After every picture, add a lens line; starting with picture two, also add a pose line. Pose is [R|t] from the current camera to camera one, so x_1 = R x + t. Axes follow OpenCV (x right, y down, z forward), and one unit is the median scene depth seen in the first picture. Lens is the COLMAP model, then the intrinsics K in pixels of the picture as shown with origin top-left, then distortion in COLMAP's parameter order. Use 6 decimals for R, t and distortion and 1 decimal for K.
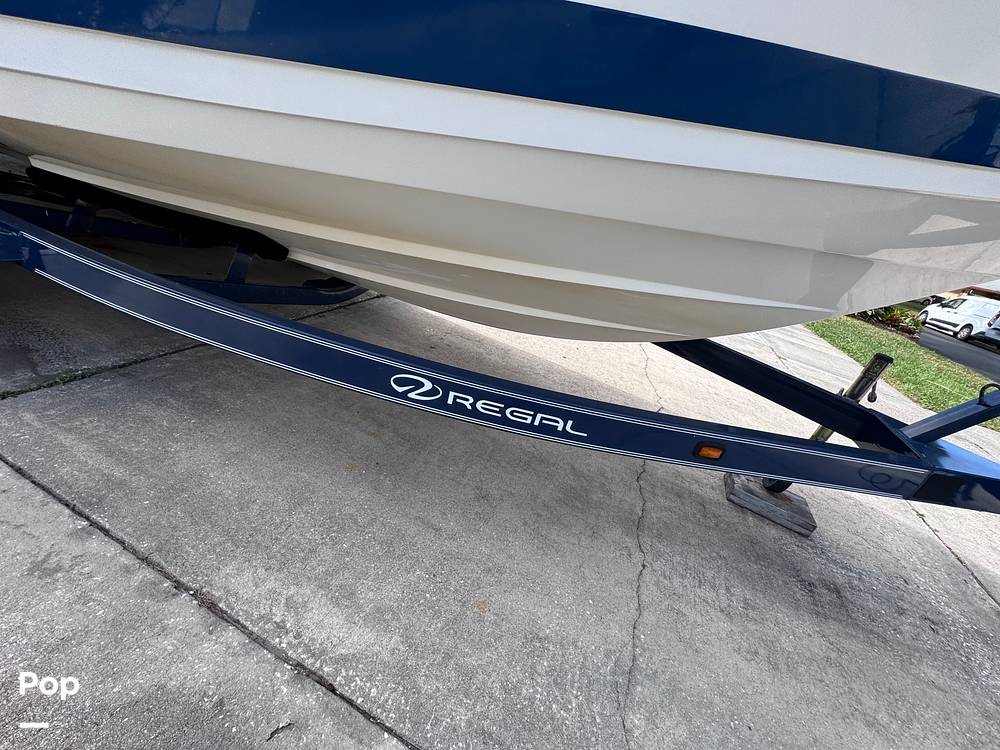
lens RADIAL K [[401.5, 0, 500.0], [0, 401.5, 375.0], [0, 0, 1]] dist [-0.002279, 0.000585]
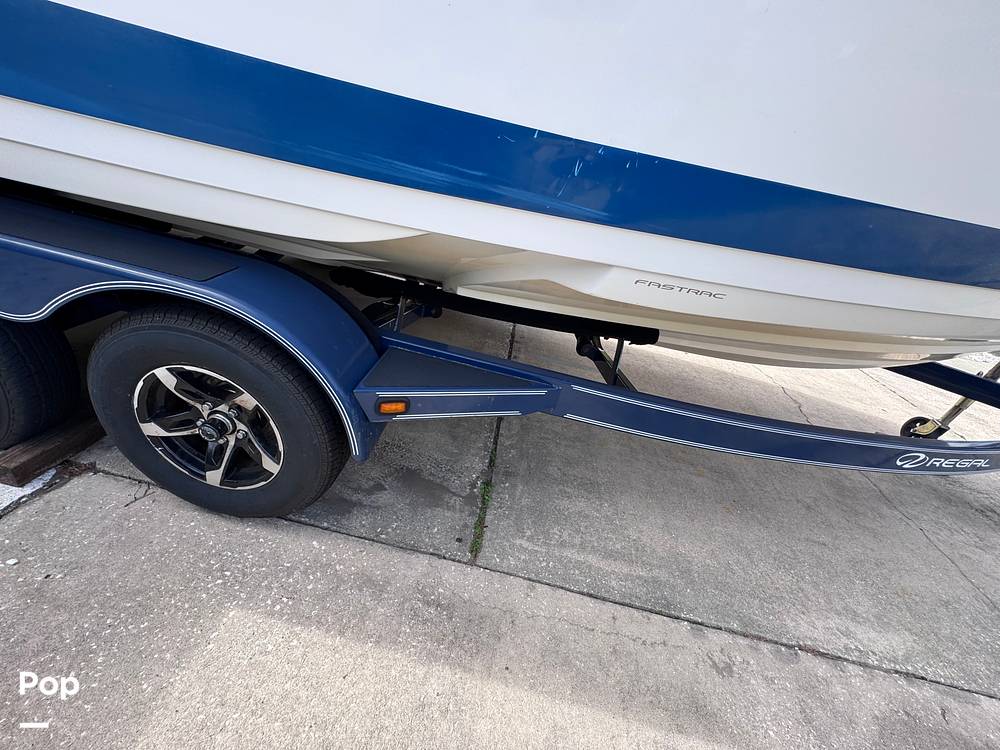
lens RADIAL K [[401.5, 0, 500.0], [0, 401.5, 375.0], [0, 0, 1]] dist [-0.002279, 0.000585]
pose [[0.964032, -0.159865, 0.212332, -1.707651], [0.133606, 0.982094, 0.132822, -0.587413], [-0.229763, -0.099676, 0.968129, 0.047422]]
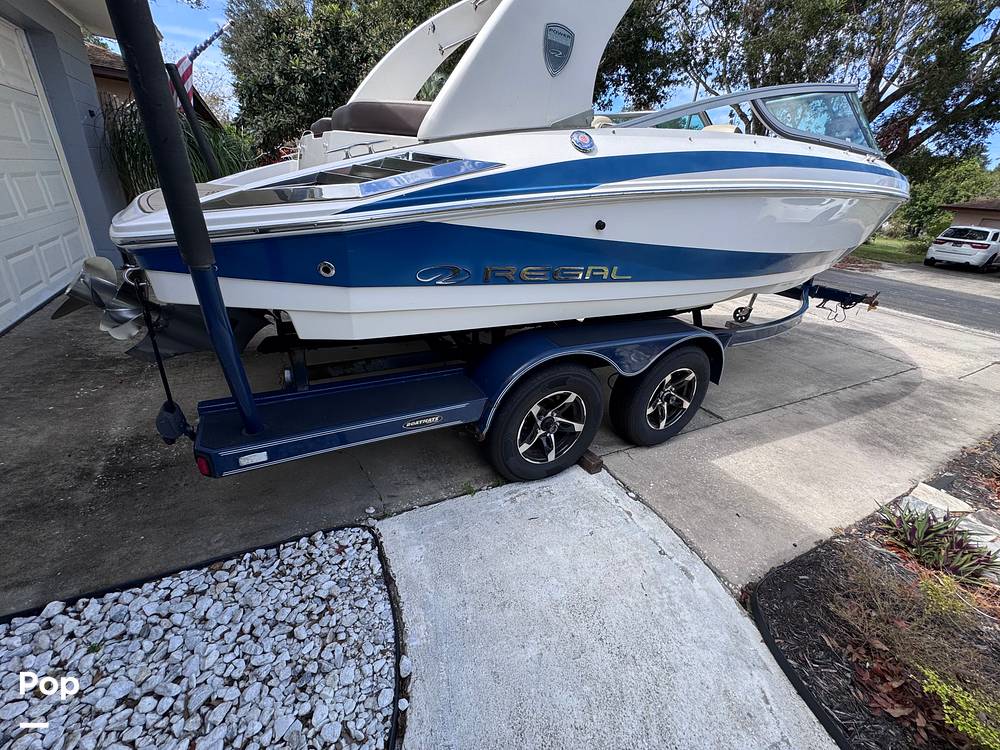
lens RADIAL K [[400.8, 0, 500.0], [0, 400.8, 375.0], [0, 0, 1]] dist [-0.001923, -0.000175]
pose [[0.628856, -0.471457, 0.618279, -4.111422], [0.388789, 0.879309, 0.275061, -1.504067], [-0.673338, 0.067406, 0.736256, 0.167356]]
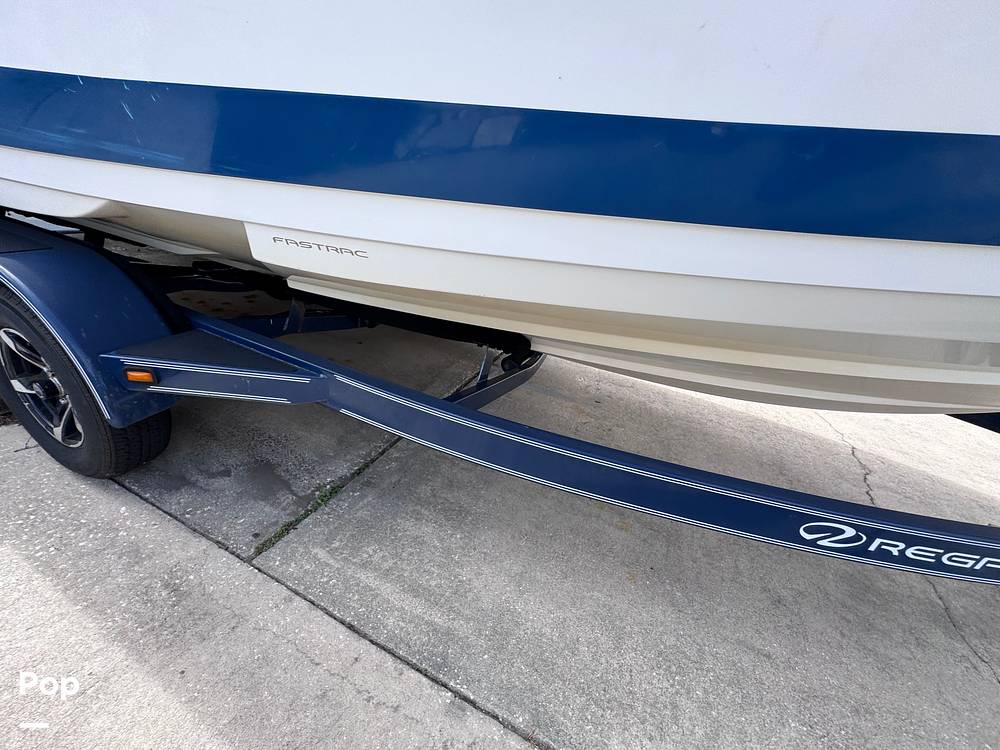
lens RADIAL K [[401.5, 0, 500.0], [0, 401.5, 375.0], [0, 0, 1]] dist [-0.002279, 0.000585]
pose [[0.994599, -0.077359, -0.069202, -0.800324], [0.076886, 0.996995, -0.009471, -0.343827], [0.069727, 0.004099, 0.997558, 0.087349]]
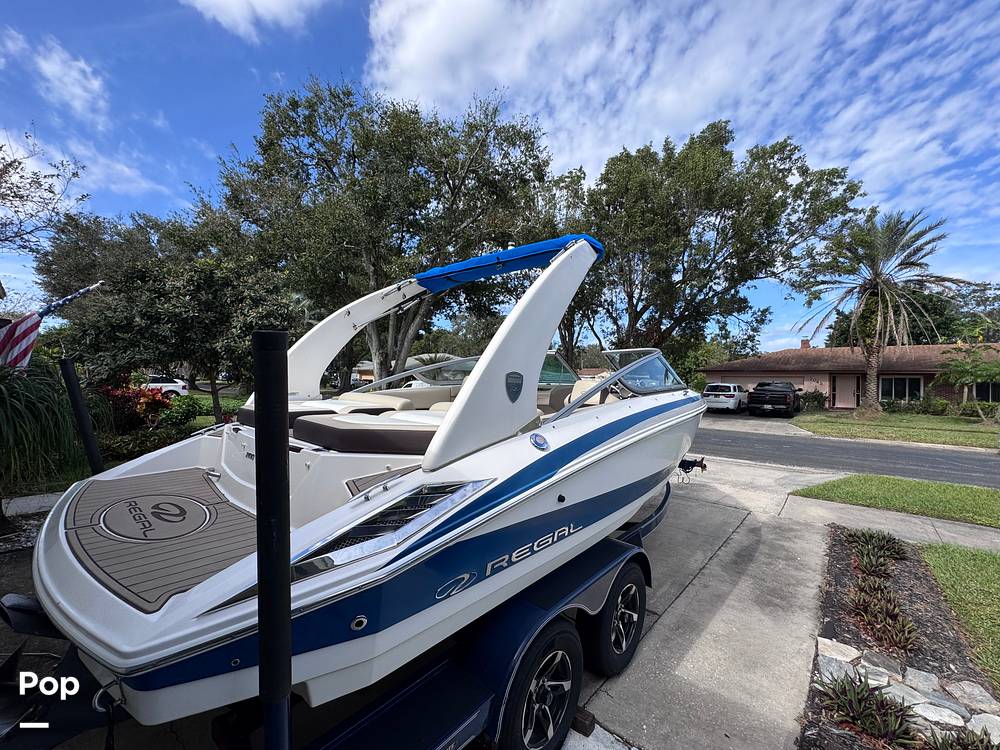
lens RADIAL K [[401.5, 0, 500.0], [0, 401.5, 375.0], [0, 0, 1]] dist [-0.002279, 0.000585]
pose [[0.316711, -0.209997, 0.924984, -4.345973], [0.468200, 0.882712, 0.040091, -2.122611], [-0.824914, 0.420381, 0.377885, 0.274922]]
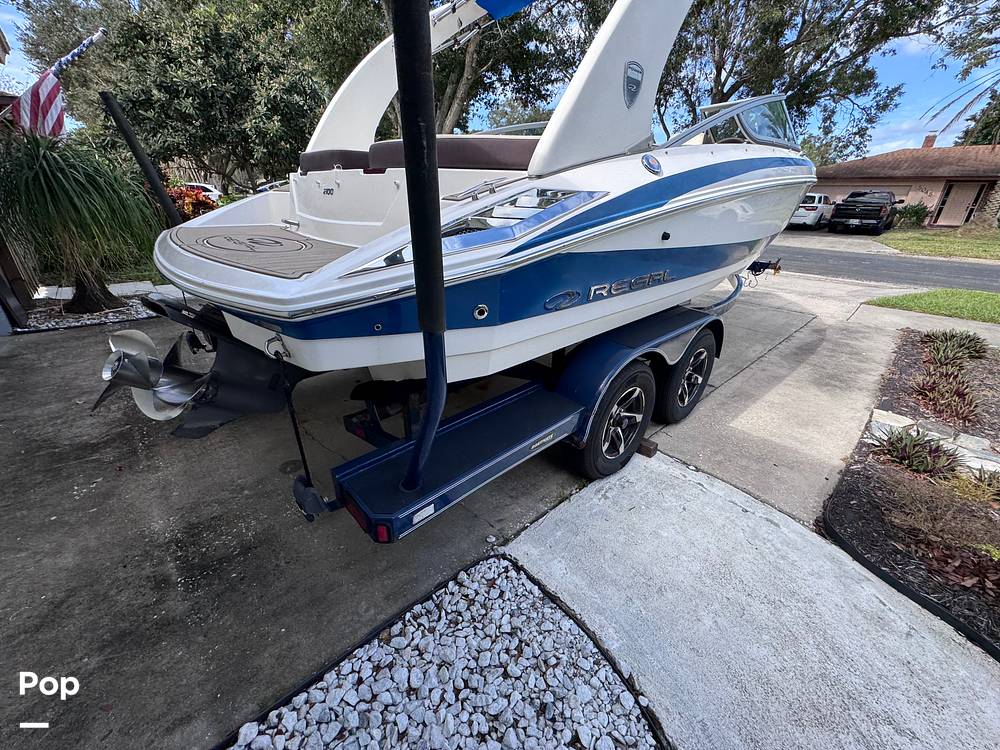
lens RADIAL K [[401.5, 0, 500.0], [0, 401.5, 375.0], [0, 0, 1]] dist [-0.002279, 0.000585]
pose [[0.402040, -0.562792, 0.722239, -4.487973], [0.470046, 0.803782, 0.364680, -1.896590], [-0.785761, 0.192869, 0.587691, 0.635409]]
